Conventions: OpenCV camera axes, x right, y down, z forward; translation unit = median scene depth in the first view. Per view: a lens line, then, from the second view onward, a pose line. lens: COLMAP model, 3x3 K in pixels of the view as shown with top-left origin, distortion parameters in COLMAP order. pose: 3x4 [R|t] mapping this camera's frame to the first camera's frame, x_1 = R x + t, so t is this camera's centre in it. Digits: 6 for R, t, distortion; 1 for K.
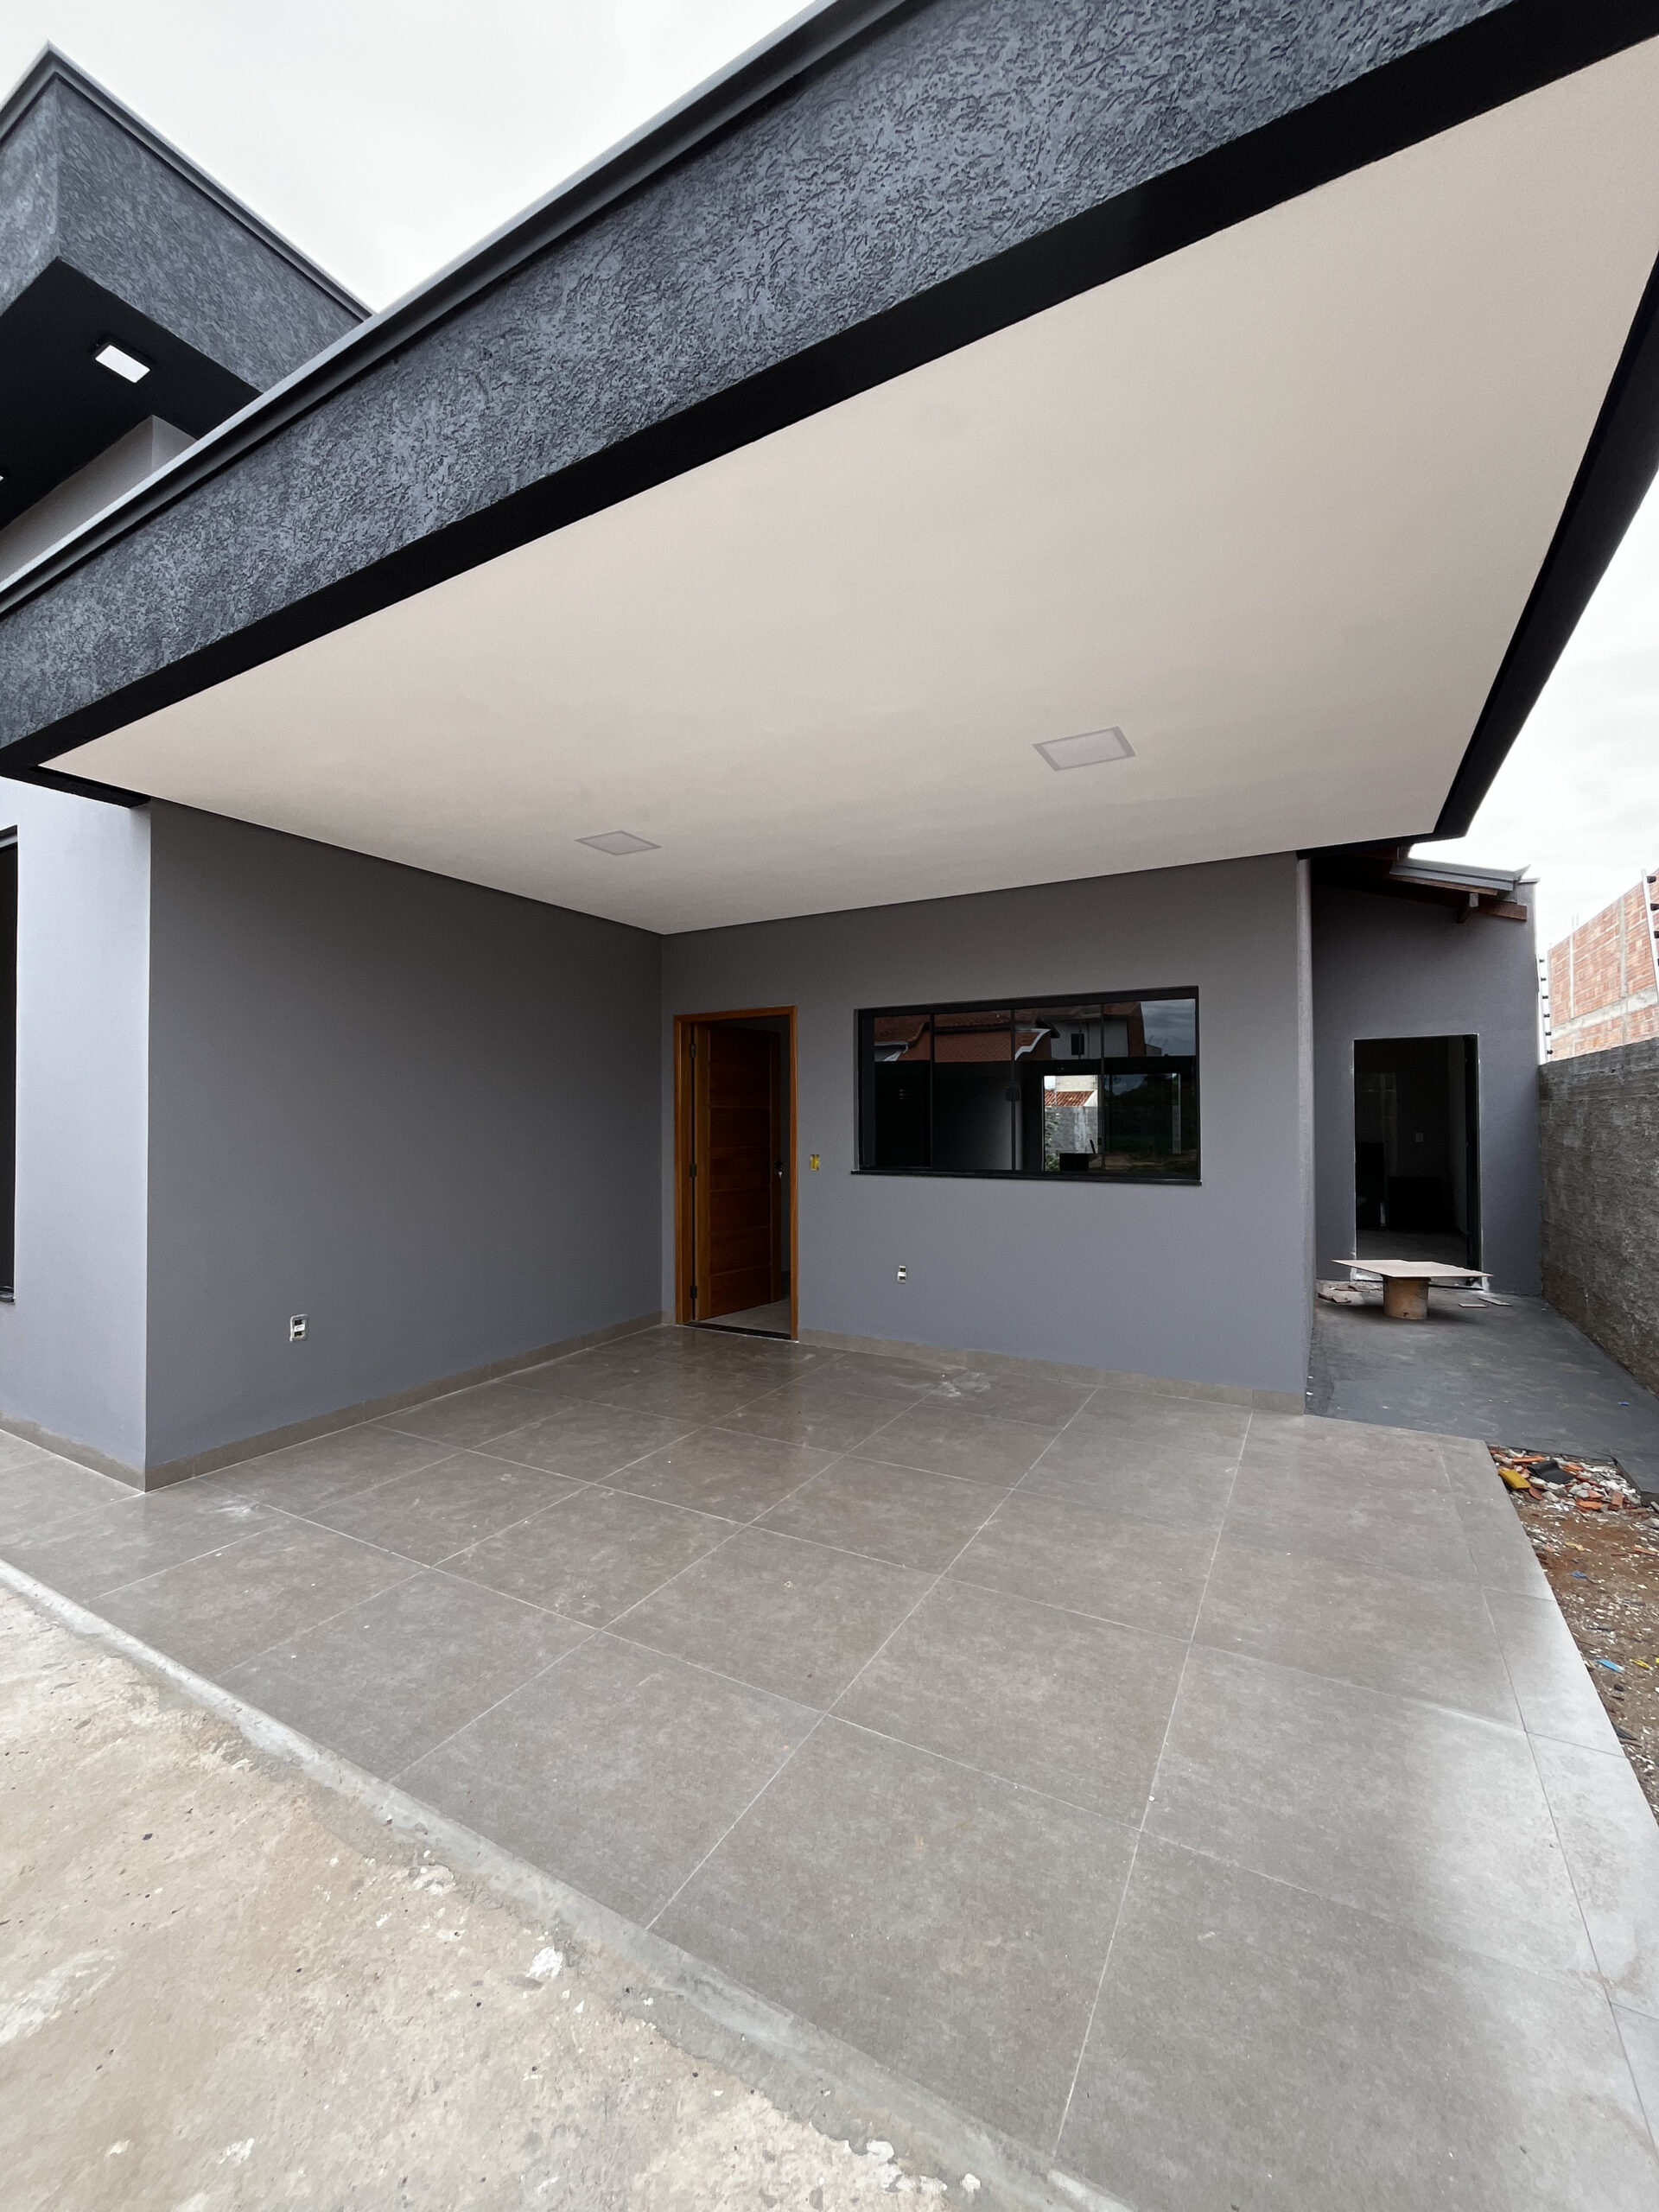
lens RADIAL K [[909.2, 0, 829.5], [0, 909.2, 1106.0], [0, 0, 1]] dist [-0.000463, -0.000198]
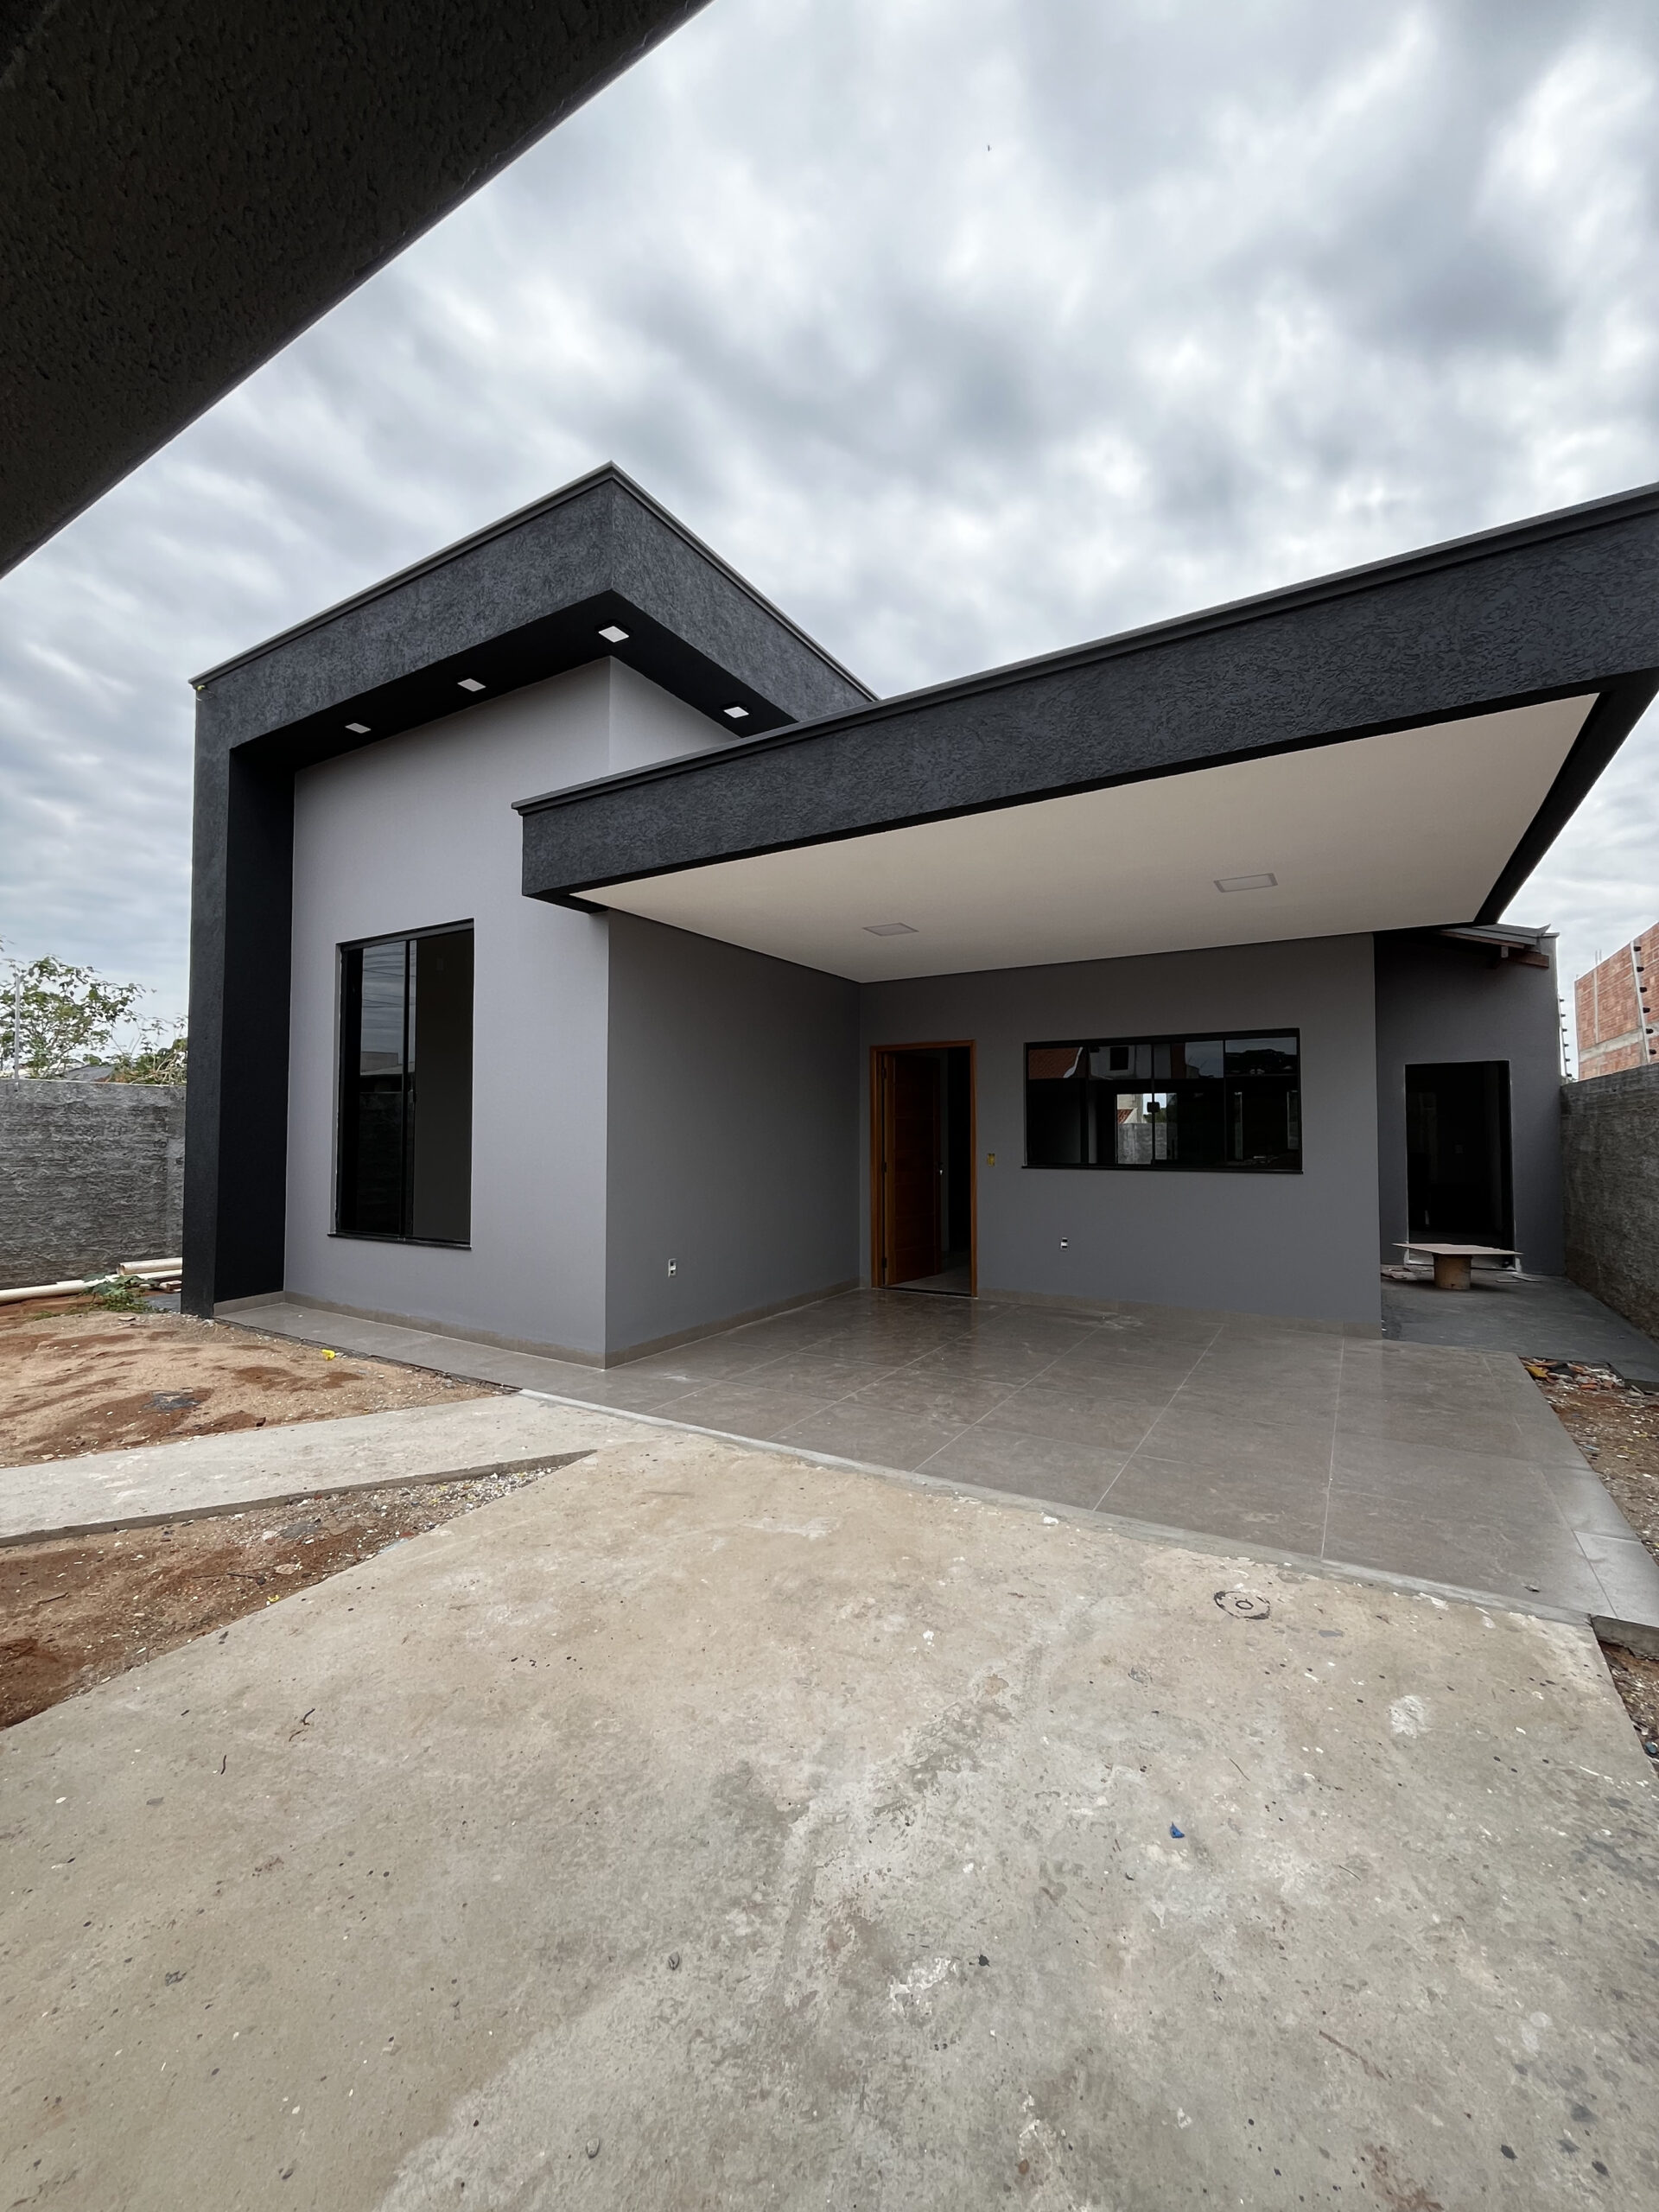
lens RADIAL K [[909.2, 0, 829.5], [0, 909.2, 1106.0], [0, 0, 1]] dist [-0.000463, -0.000198]
pose [[0.999668, 0.002455, -0.025657, -0.345367], [-0.002973, 0.999792, -0.020197, 0.019736], [0.025603, 0.020266, 0.999467, -0.498101]]
